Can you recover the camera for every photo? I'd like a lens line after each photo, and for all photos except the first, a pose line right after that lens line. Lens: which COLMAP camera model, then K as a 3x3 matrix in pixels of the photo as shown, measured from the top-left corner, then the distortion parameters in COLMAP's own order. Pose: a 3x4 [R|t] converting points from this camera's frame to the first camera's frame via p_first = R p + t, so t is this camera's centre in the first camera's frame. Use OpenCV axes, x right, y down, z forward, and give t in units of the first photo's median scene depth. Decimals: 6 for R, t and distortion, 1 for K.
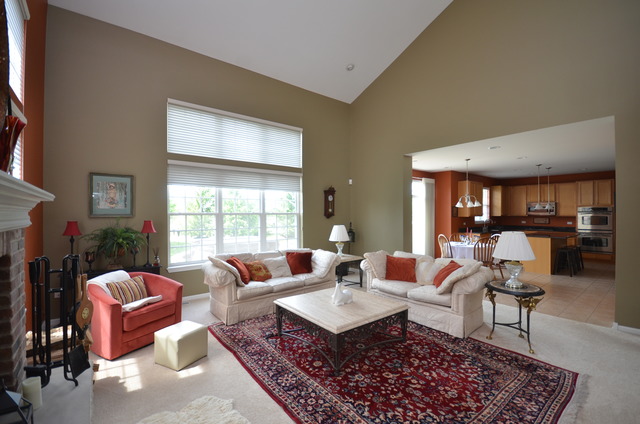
lens RADIAL K [[280.1, 0, 318.6], [0, 280.1, 212.8], [0, 0, 1]] dist [-0.003062, -0.000567]
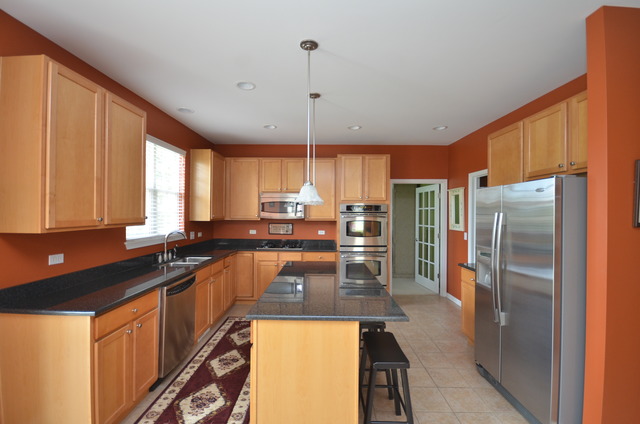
lens RADIAL K [[280.1, 0, 319.9], [0, 280.1, 209.1], [0, 0, 1]] dist [-0.003062, -0.000567]
pose [[0.630965, 0.014907, 0.775668, 0.813224], [-0.006908, 0.999884, -0.013597, -0.003624], [-0.775781, 0.003221, 0.630995, 1.146721]]
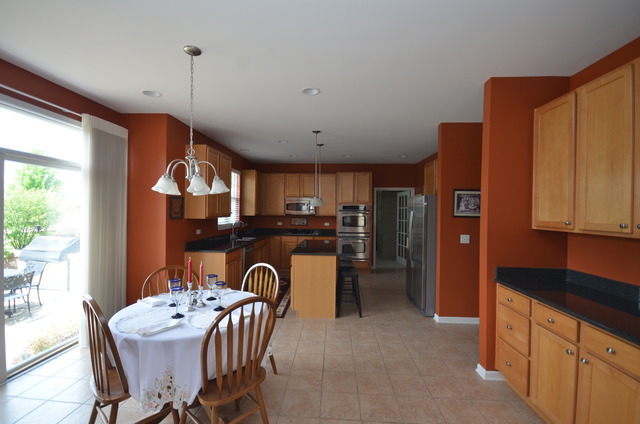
lens RADIAL K [[280.1, 0, 319.0], [0, 280.1, 209.6], [0, 0, 1]] dist [-0.003062, -0.000567]
pose [[0.665798, 0.010925, 0.746052, 0.486796], [-0.011988, 0.999920, -0.003944, -0.003696], [-0.746035, -0.006317, 0.665876, 0.840934]]
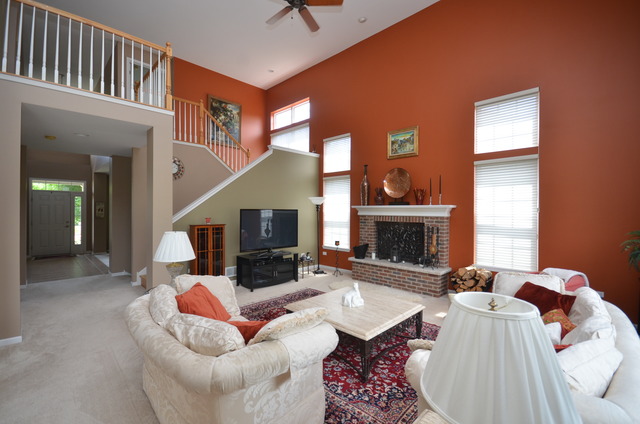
lens RADIAL K [[280.1, 0, 318.9], [0, 280.1, 211.0], [0, 0, 1]] dist [-0.003062, -0.000567]
pose [[-0.992544, 0.000104, -0.121887, 0.205819], [-0.000838, 0.999970, 0.007676, -0.007913], [0.121885, 0.007721, -0.992514, 1.258285]]
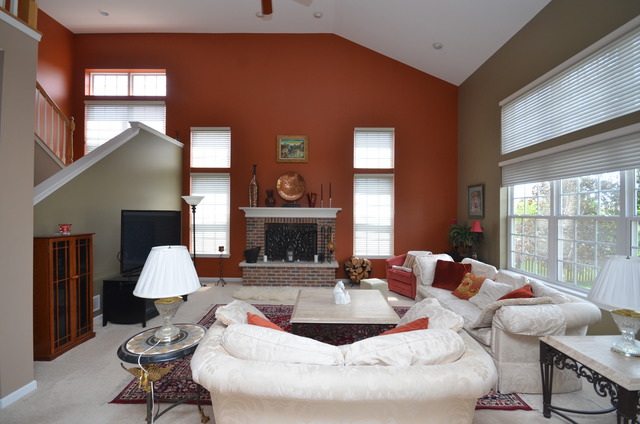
lens RADIAL K [[280.1, 0, 316.4], [0, 280.1, 212.2], [0, 0, 1]] dist [-0.003062, -0.000567]
pose [[-0.627562, -0.003369, -0.778560, 0.604716], [-0.008753, 0.999958, 0.002728, -0.006585], [0.778518, 0.008526, -0.627565, 1.008534]]
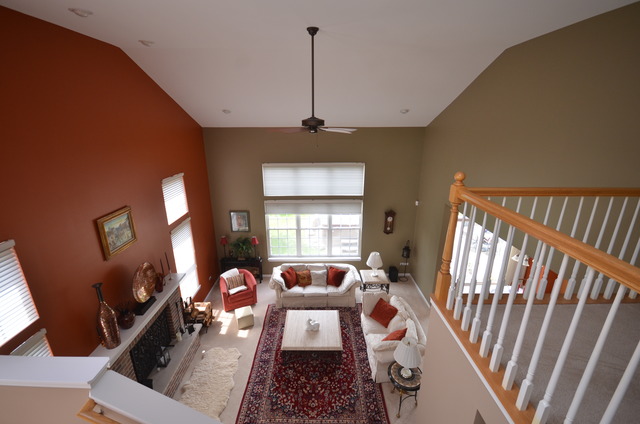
lens RADIAL K [[280.1, 0, 318.0], [0, 280.1, 212.5], [0, 0, 1]] dist [-0.003062, -0.000567]
pose [[0.787002, 0.189096, -0.587257, 0.637128], [-0.000596, 0.952103, 0.305777, -0.571105], [0.616950, -0.240298, 0.749420, -0.066686]]
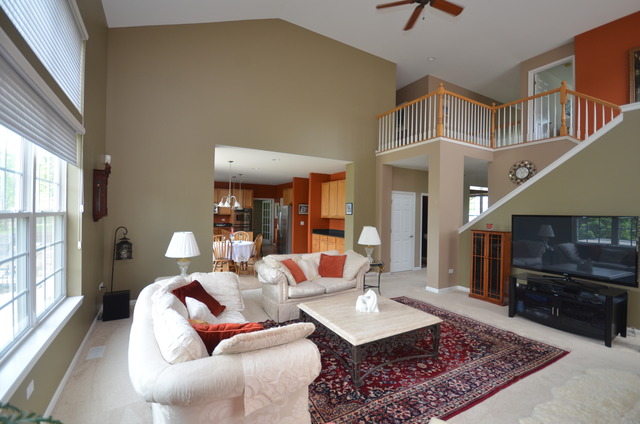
lens RADIAL K [[280.1, 0, 316.9], [0, 280.1, 212.5], [0, 0, 1]] dist [-0.003062, -0.000567]
pose [[0.149539, 0.003900, 0.988748, -0.572674], [-0.015868, 0.999873, -0.001544, -0.003907], [-0.988629, -0.015458, 0.149581, 0.663045]]
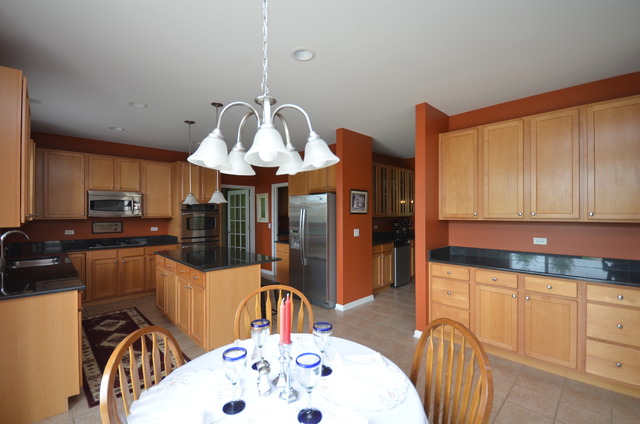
lens RADIAL K [[280.1, 0, 317.5], [0, 280.1, 207.4], [0, 0, 1]] dist [-0.003062, -0.000567]
pose [[-0.100473, 0.018529, 0.994767, 0.451910], [0.004665, 0.999824, -0.018152, 0.004670], [-0.994929, 0.002816, -0.100542, 1.251026]]
